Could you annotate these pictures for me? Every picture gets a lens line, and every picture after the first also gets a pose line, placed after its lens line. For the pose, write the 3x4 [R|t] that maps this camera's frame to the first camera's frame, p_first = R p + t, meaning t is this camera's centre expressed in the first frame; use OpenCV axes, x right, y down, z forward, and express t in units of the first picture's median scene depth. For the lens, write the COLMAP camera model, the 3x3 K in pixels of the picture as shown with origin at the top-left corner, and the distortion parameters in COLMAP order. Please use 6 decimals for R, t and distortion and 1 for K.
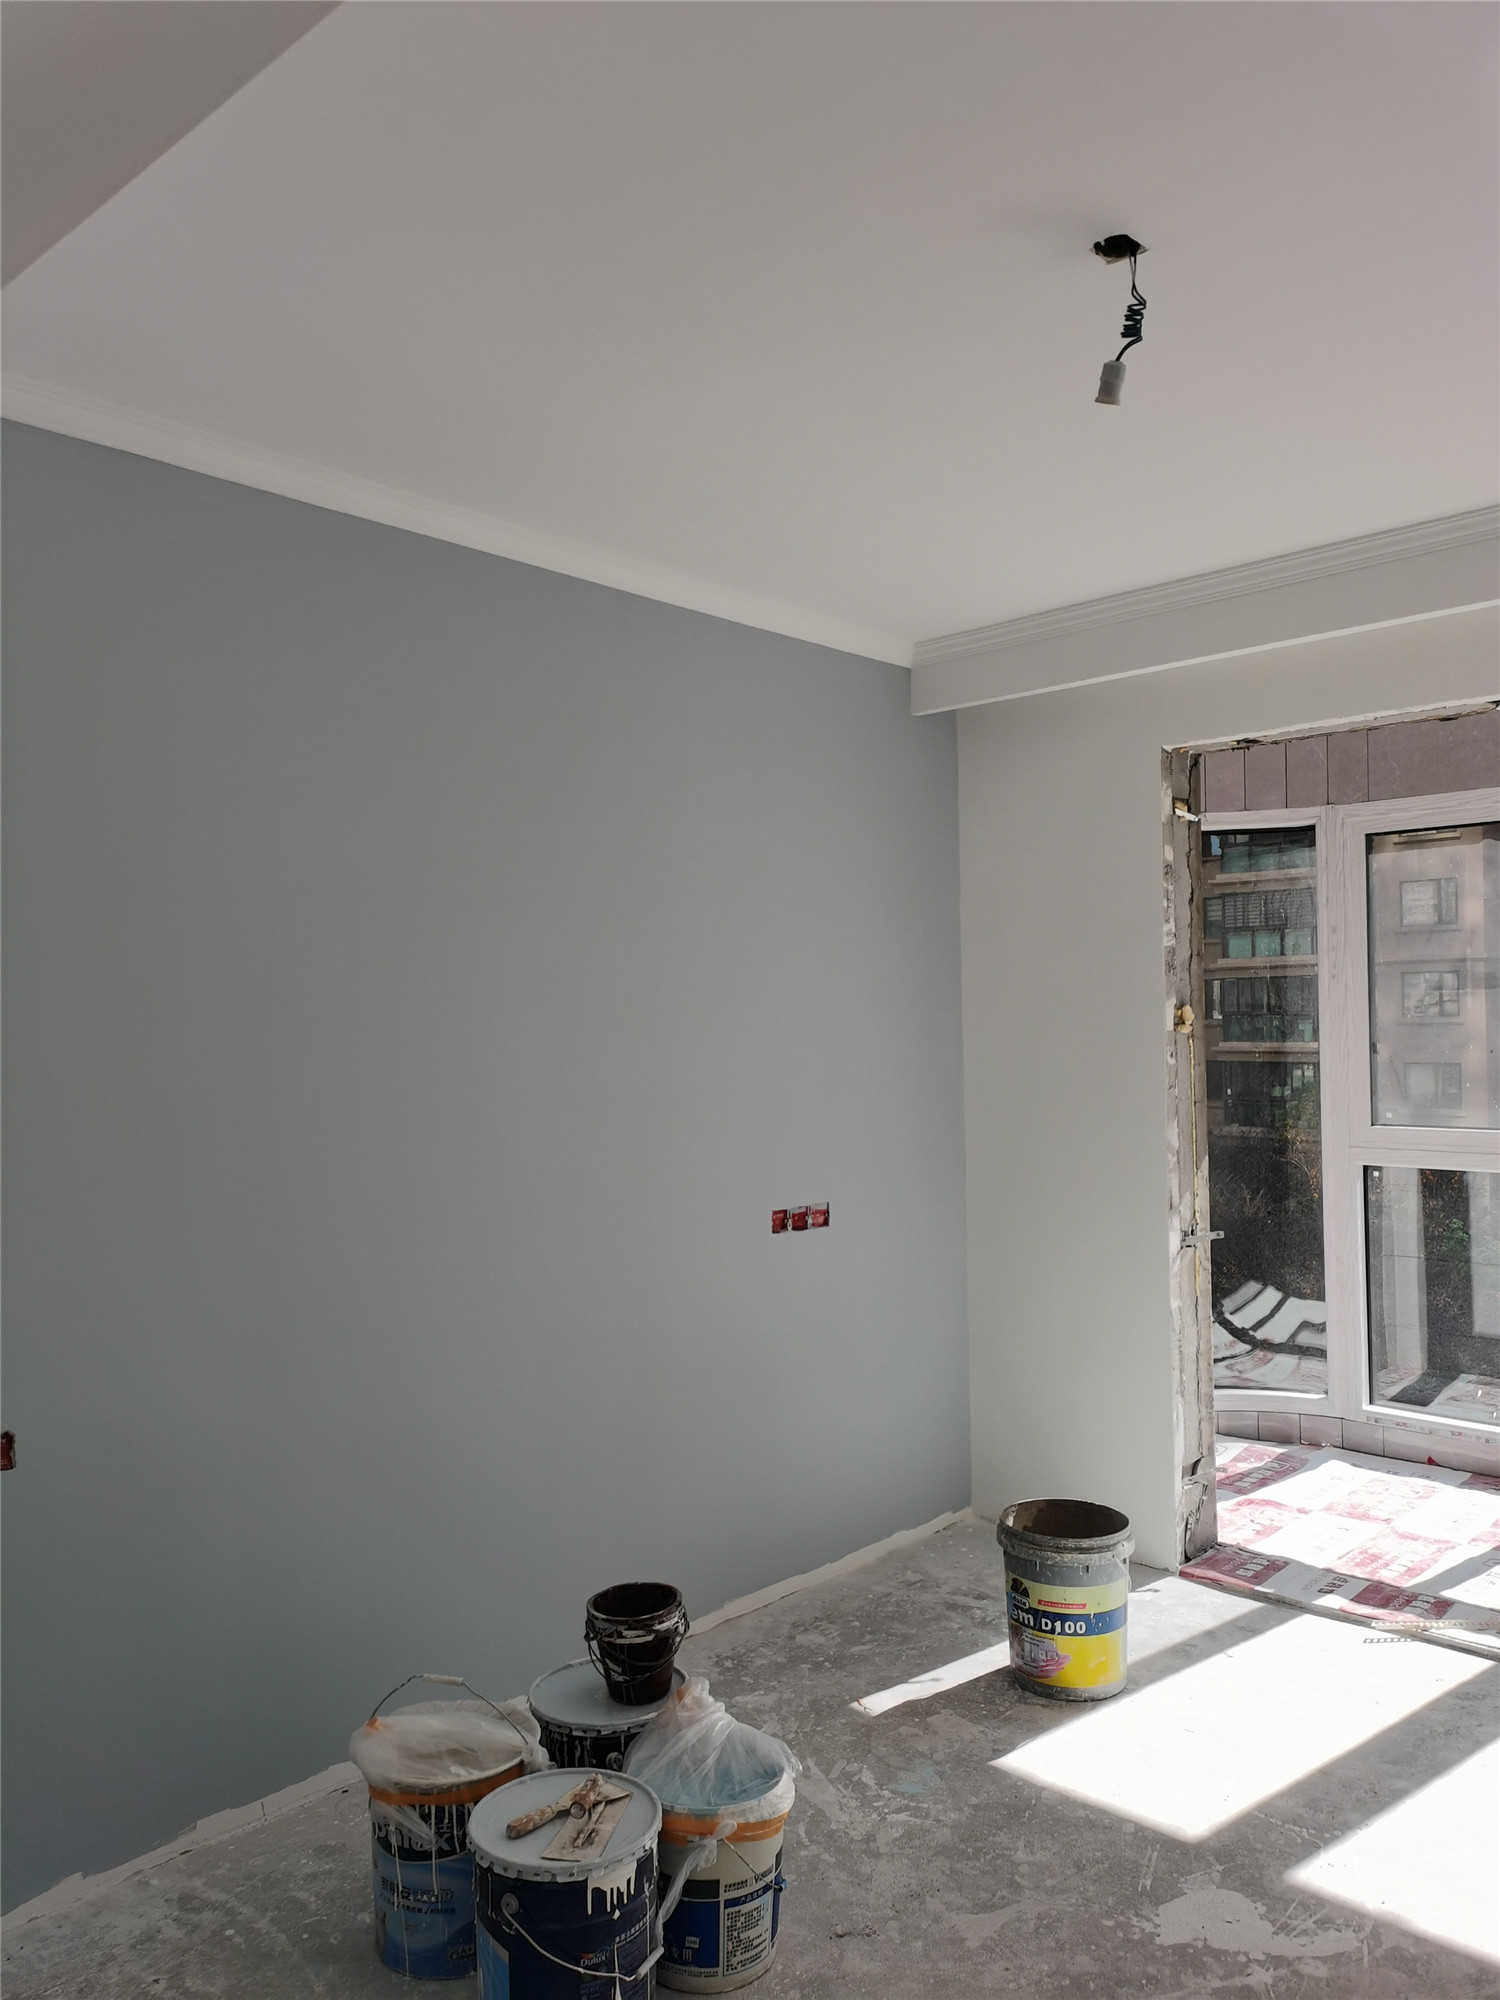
lens RADIAL K [[1686.0, 0, 719.4], [0, 1686.0, 1000.5], [0, 0, 1]] dist [0.031335, -0.018471]
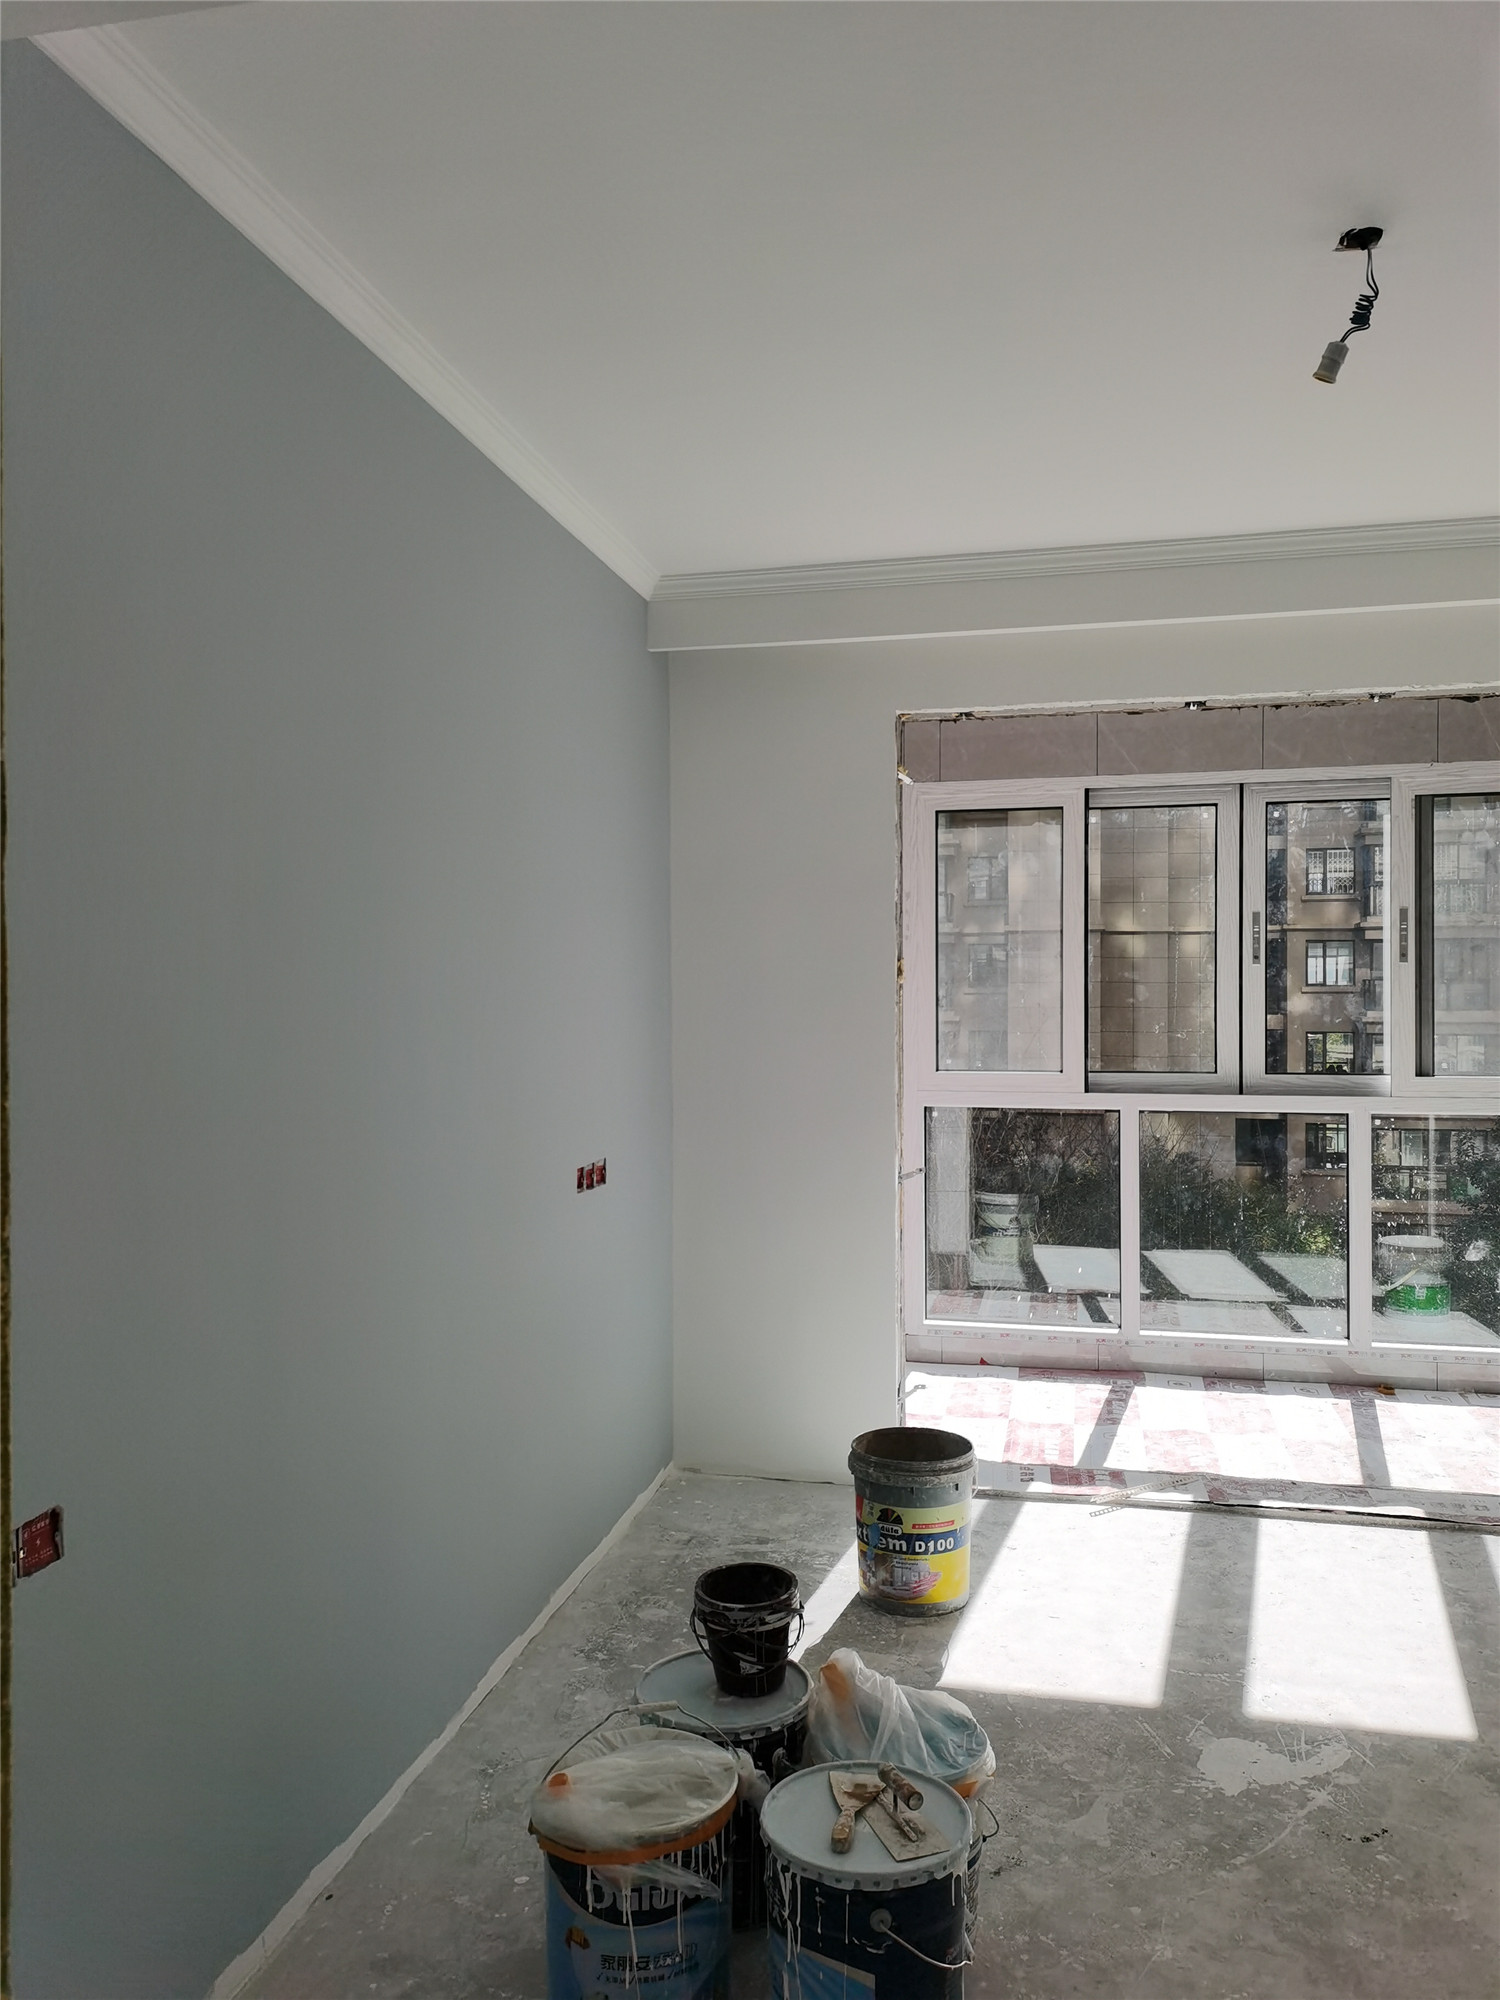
lens RADIAL K [[1686.0, 0, 719.4], [0, 1686.0, 1000.5], [0, 0, 1]] dist [0.031335, -0.018471]
pose [[0.836672, 0.000204, 0.547704, -0.477198], [-0.007956, 0.999899, 0.011782, 0.023522], [-0.547647, -0.014215, 0.836589, 0.207958]]
